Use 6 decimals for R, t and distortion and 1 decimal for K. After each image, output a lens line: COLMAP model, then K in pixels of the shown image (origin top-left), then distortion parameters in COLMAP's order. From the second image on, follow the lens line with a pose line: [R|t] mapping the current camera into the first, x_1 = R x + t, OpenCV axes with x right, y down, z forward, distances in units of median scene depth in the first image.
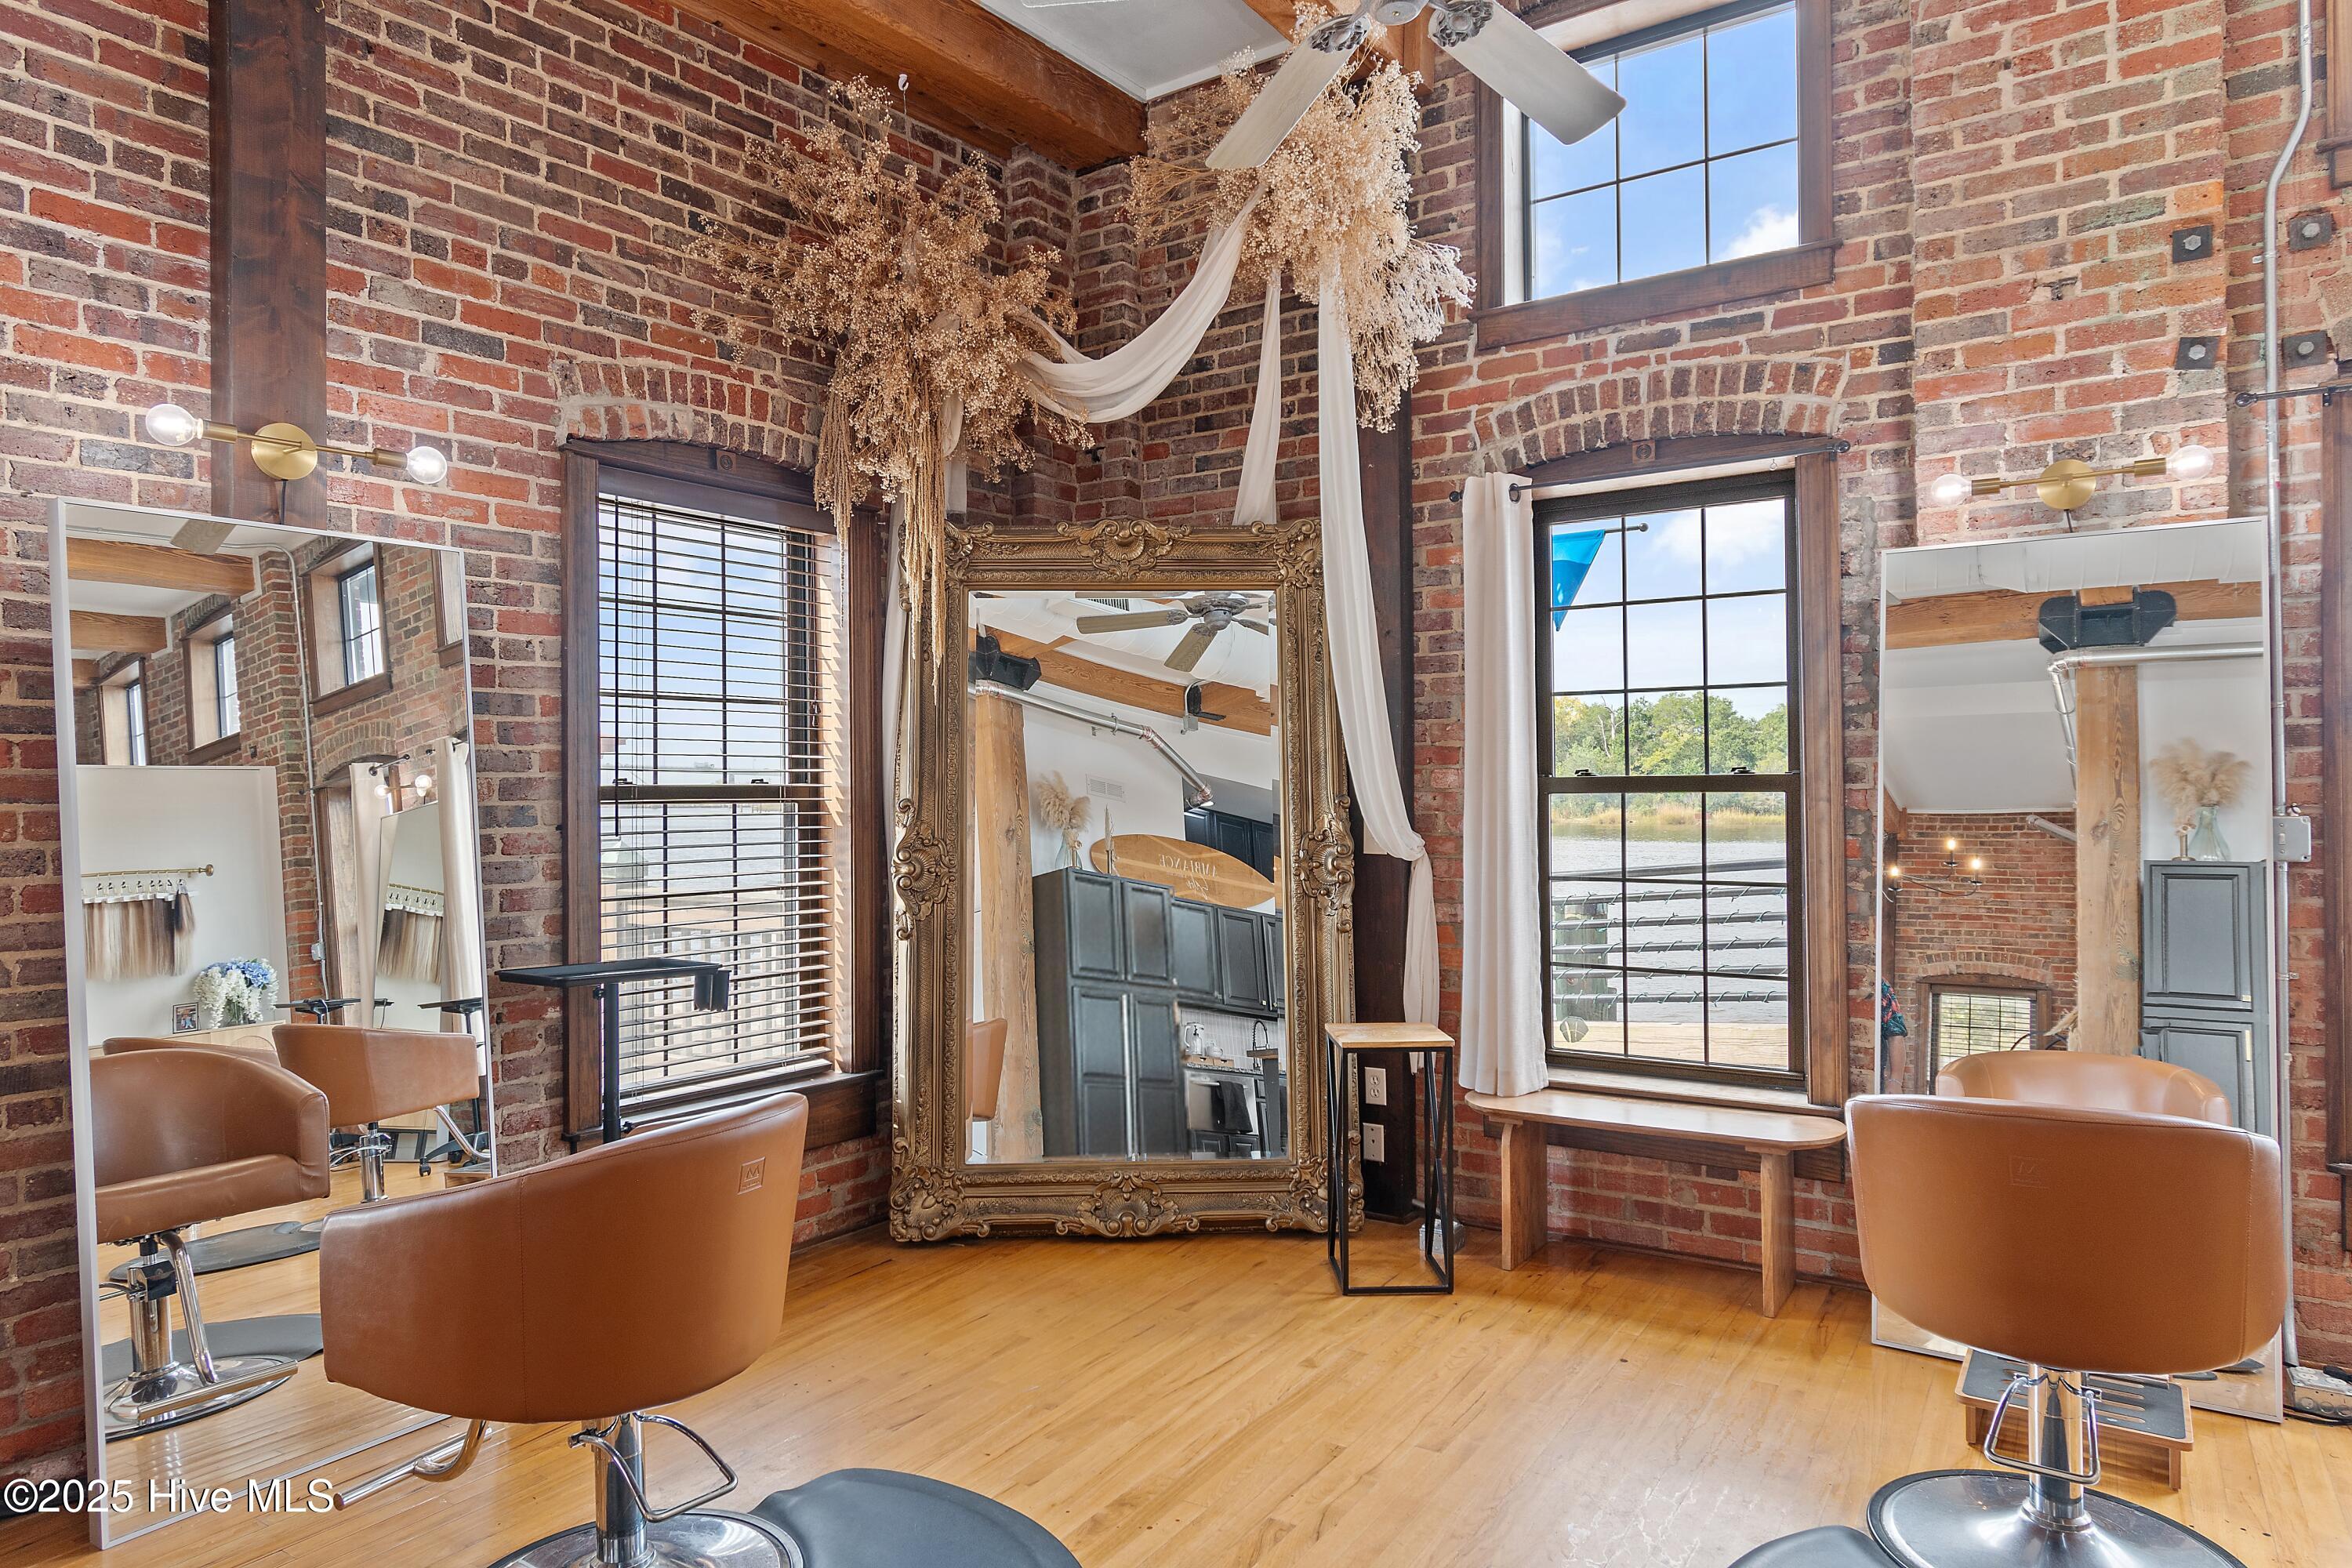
lens RADIAL K [[1413.9, 0, 1177.2], [0, 1413.9, 790.2], [0, 0, 1]] dist [-0.001487, 0.004306]
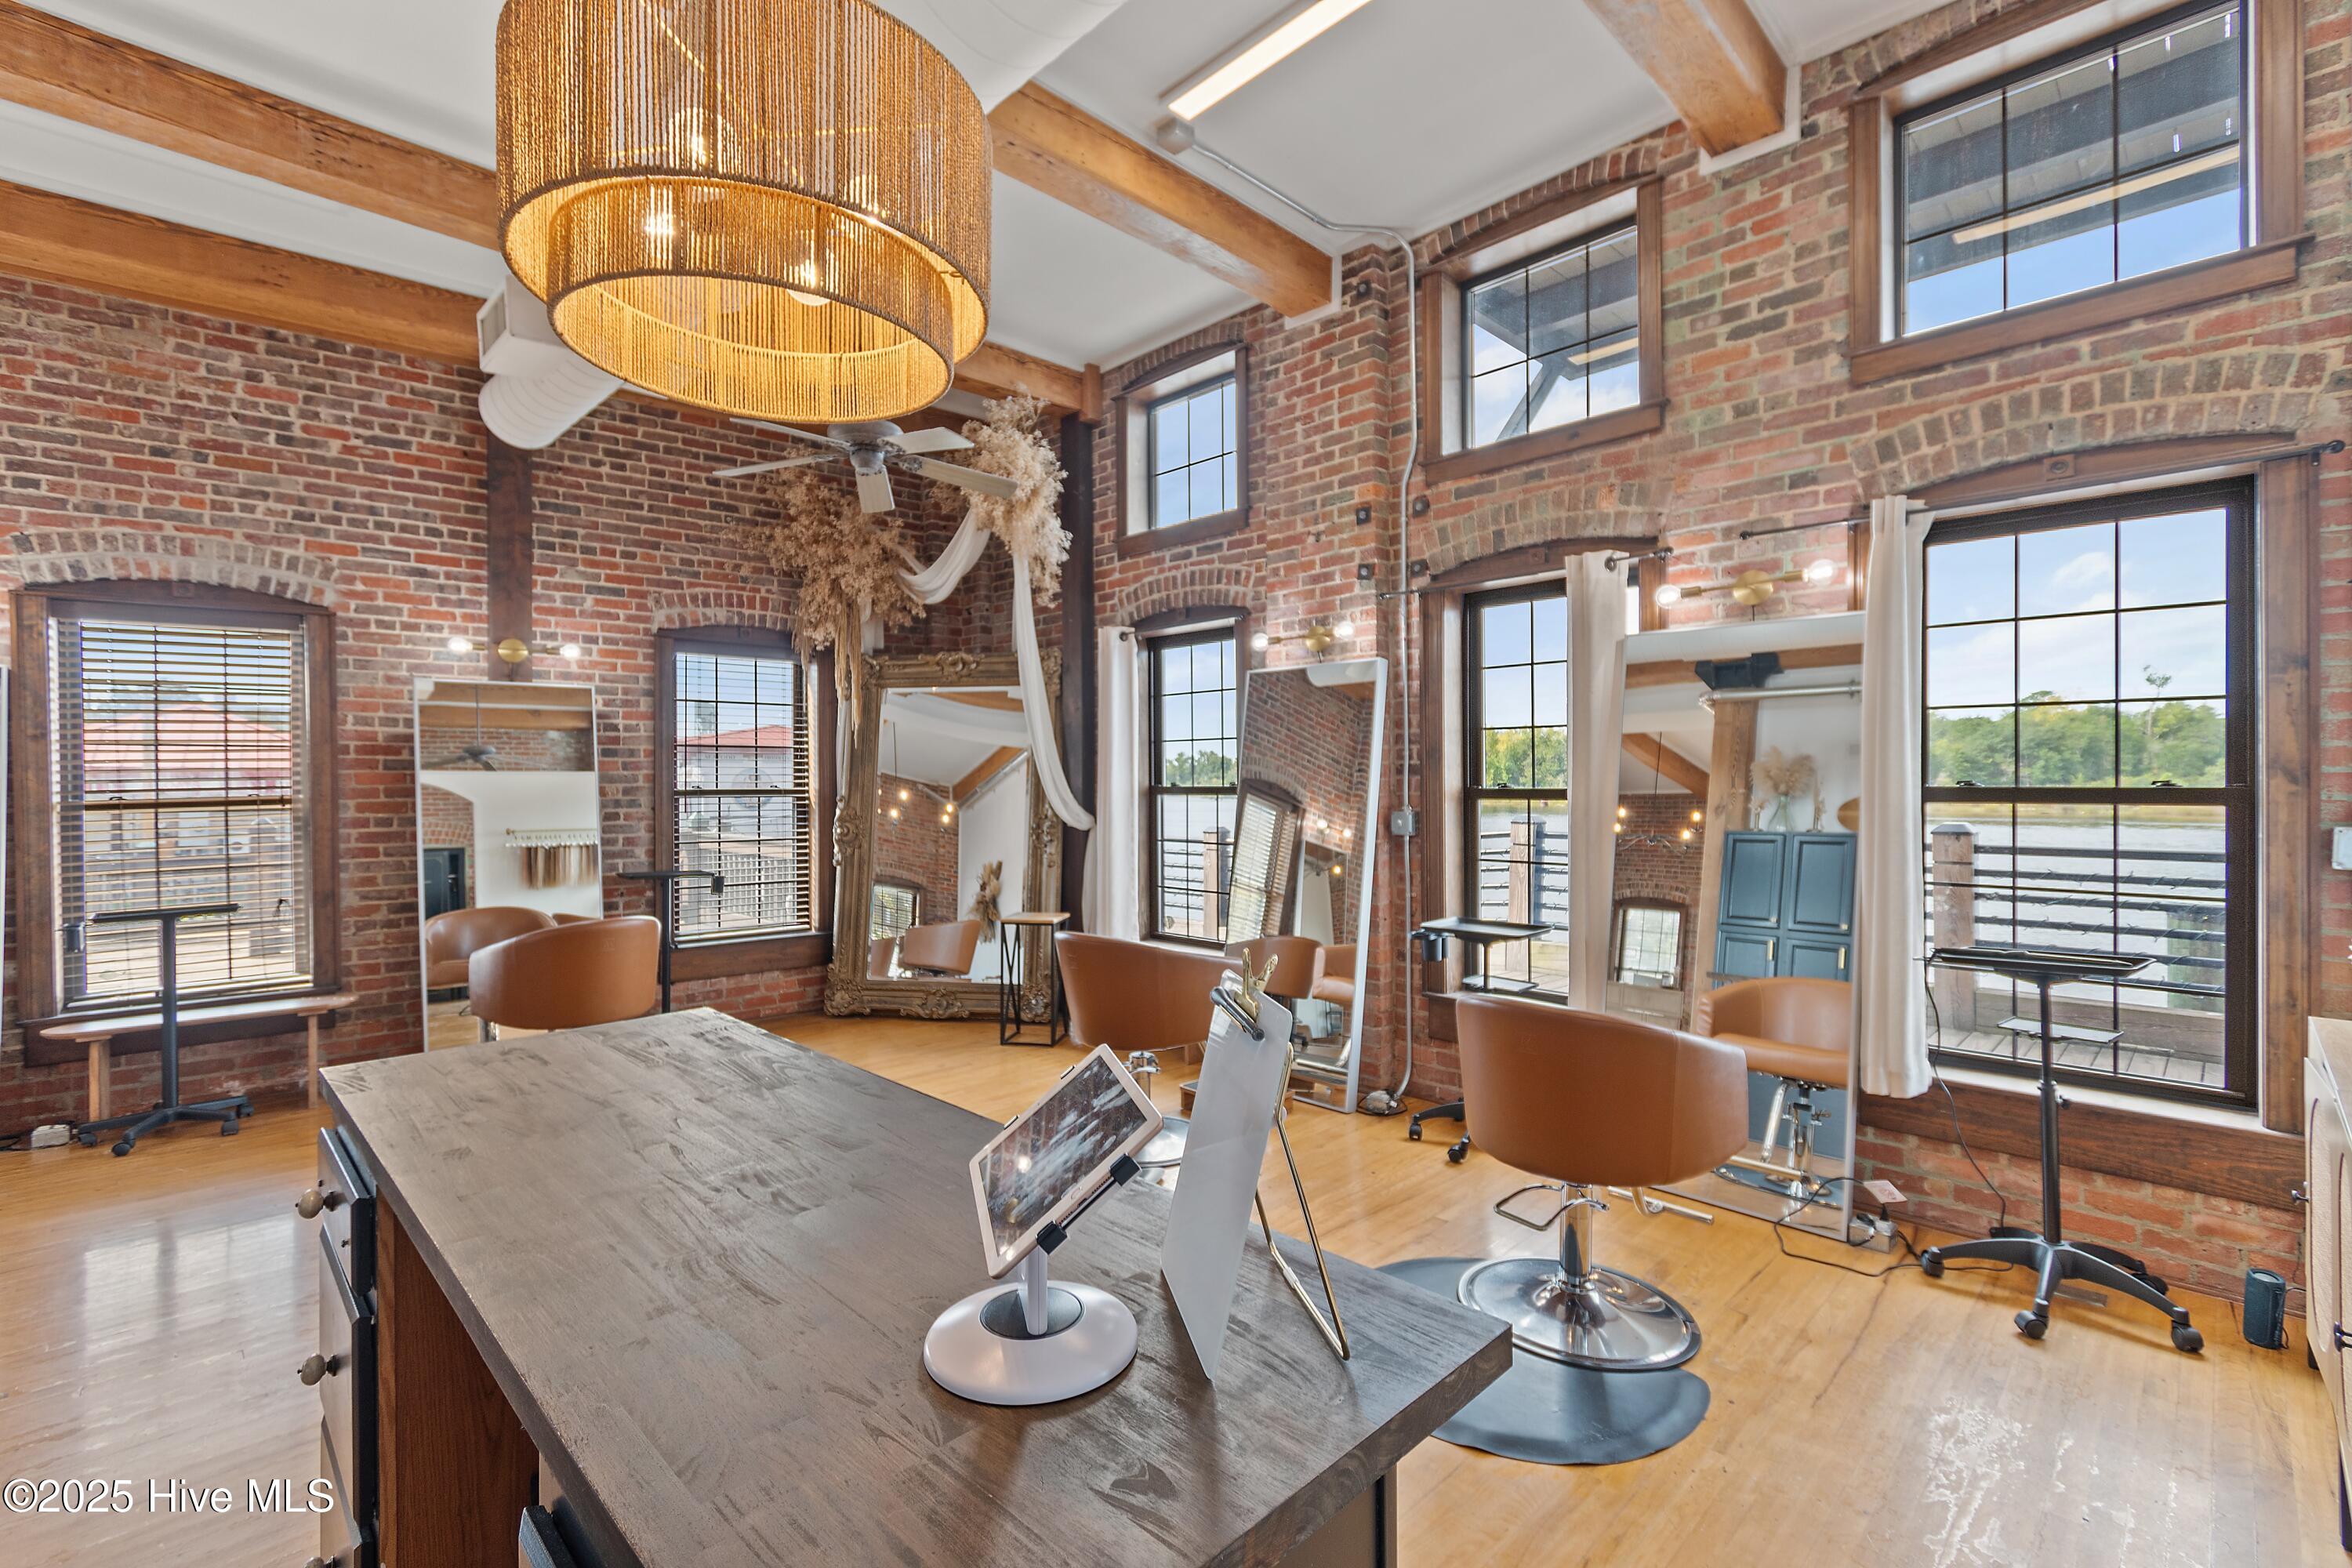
lens RADIAL K [[1047.4, 0, 1189.1], [0, 1047.4, 779.7], [0, 0, 1]] dist [0.007968, -0.002590]
pose [[0.977241, 0.003812, -0.212097, 0.724936], [-0.003297, 0.999991, 0.002783, -0.026047], [0.212105, -0.002021, 0.977245, -0.412434]]
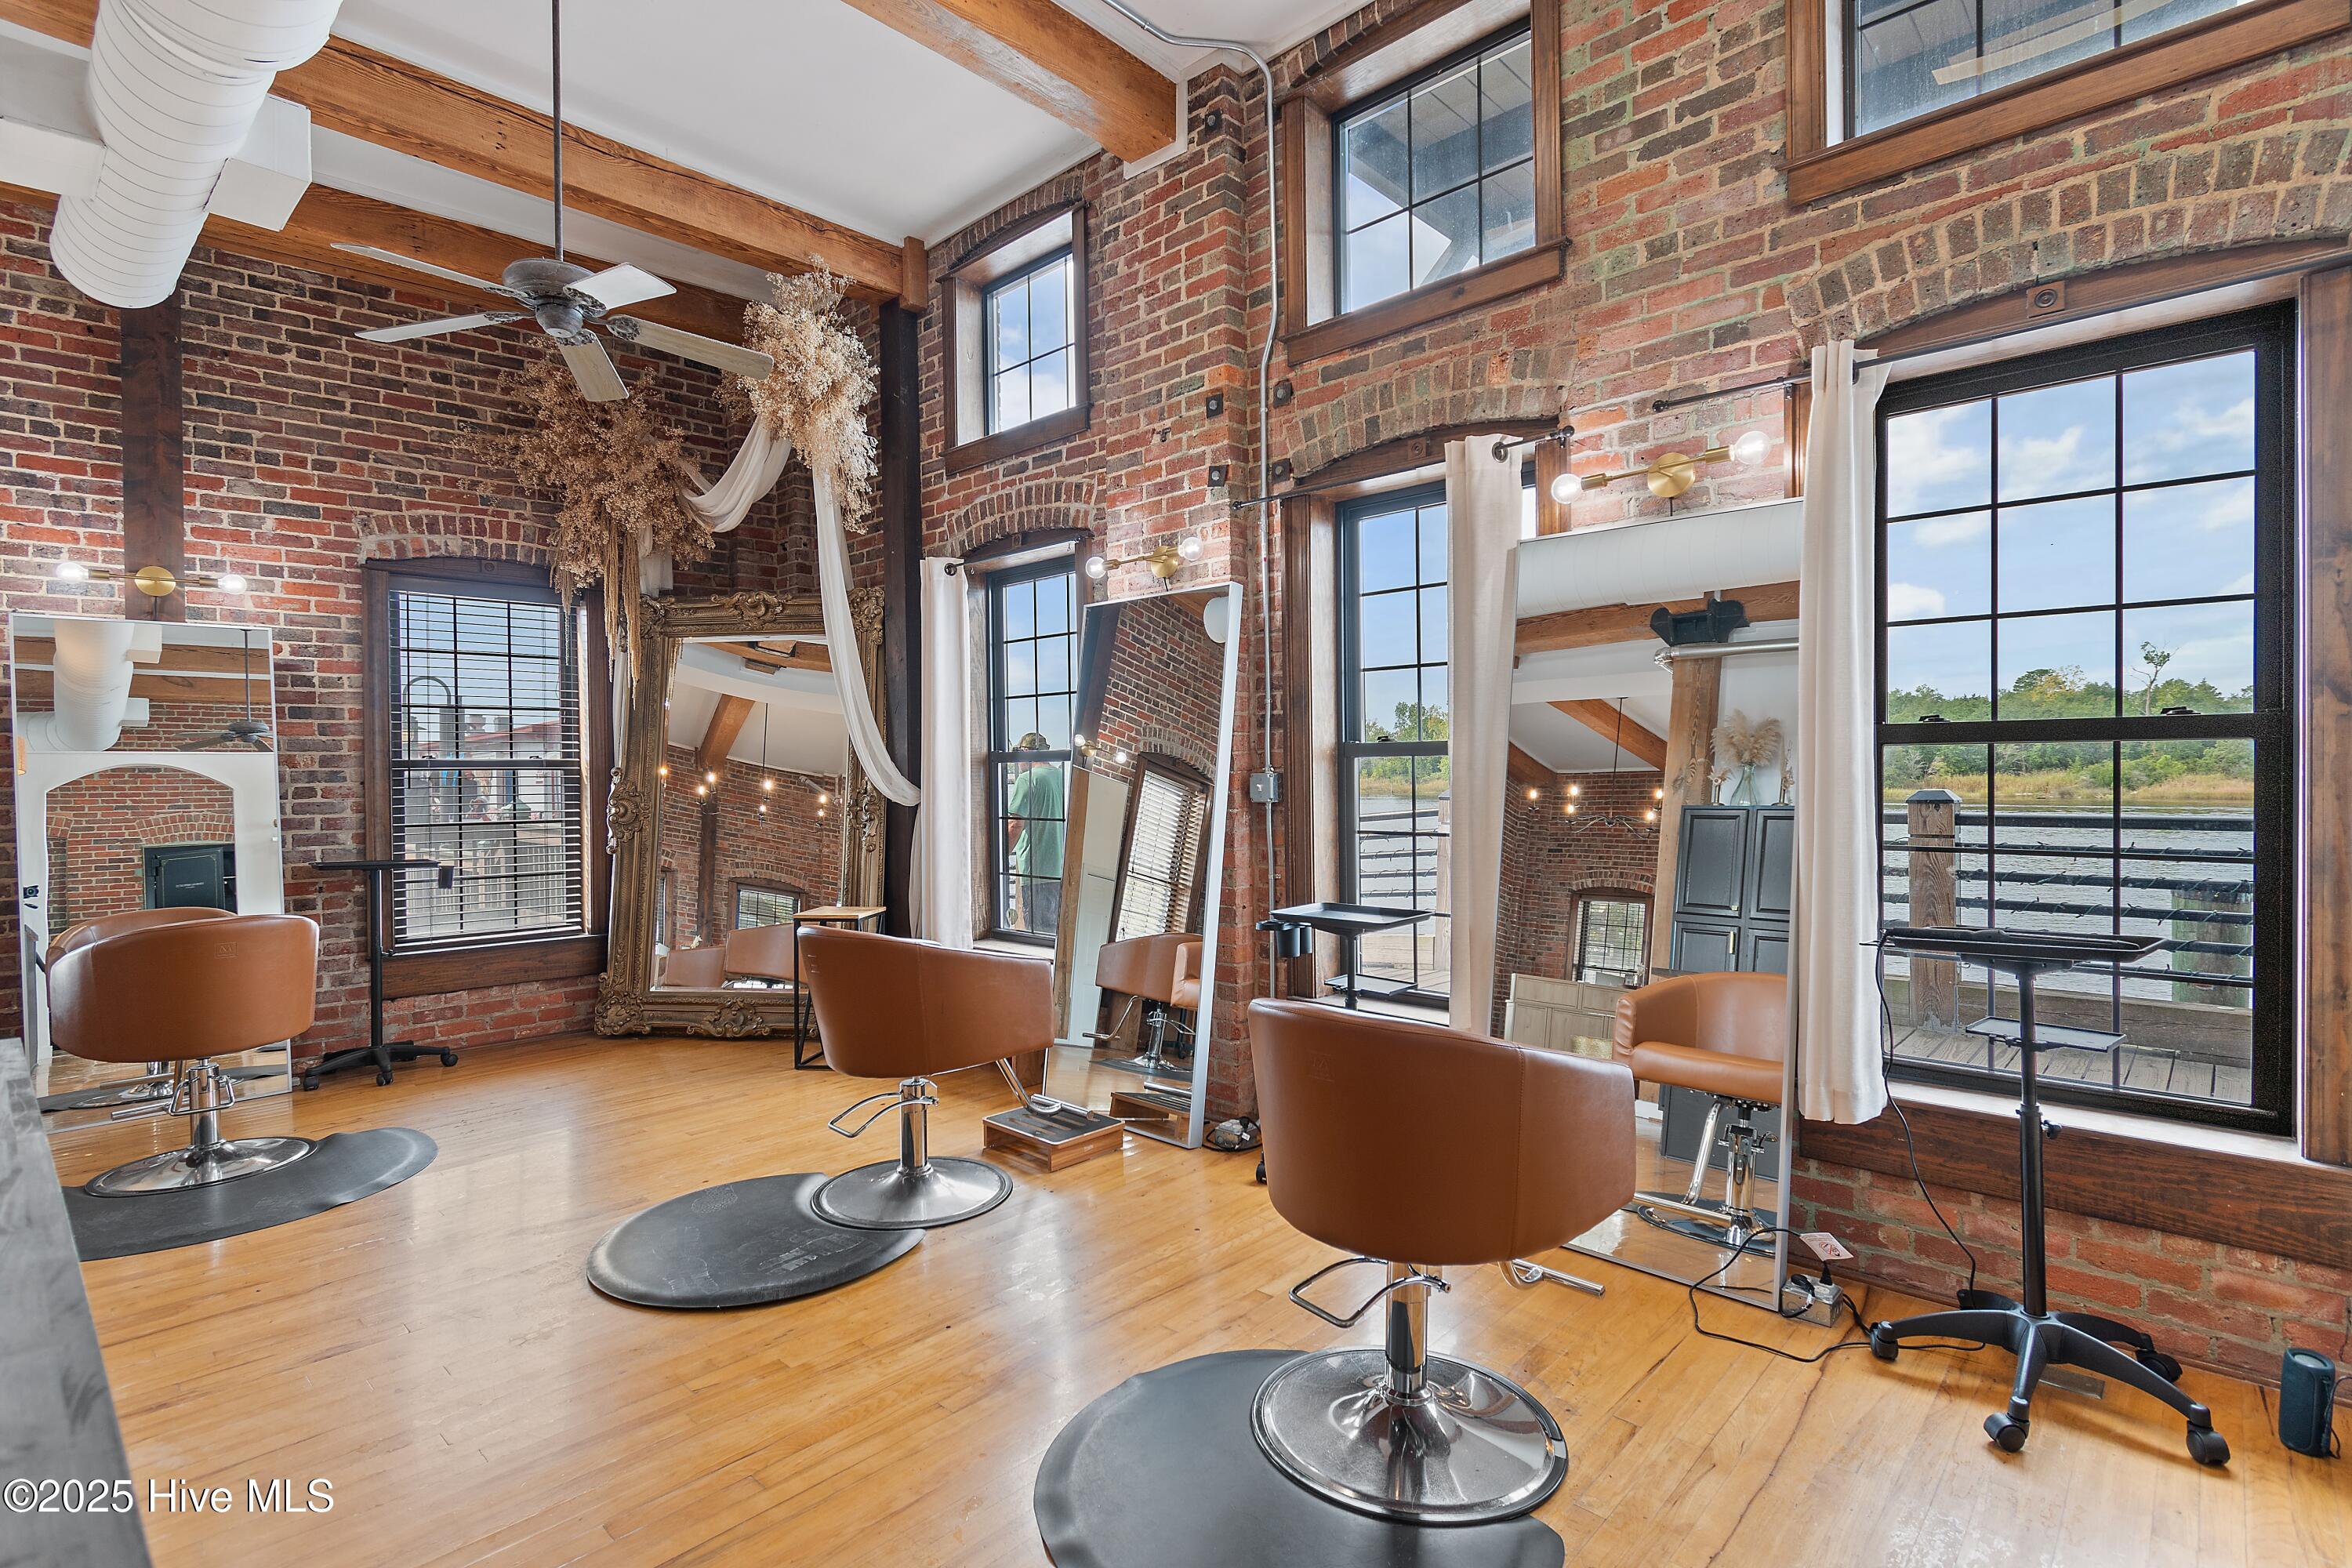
lens RADIAL K [[1129.8, 0, 1196.4], [0, 1129.8, 781.5], [0, 0, 1]] dist [0.009576, -0.005371]
pose [[0.985283, -0.000583, -0.170929, 0.834771], [0.002789, 0.999916, 0.012668, 0.009729], [0.170908, -0.012958, 0.985202, -0.212309]]
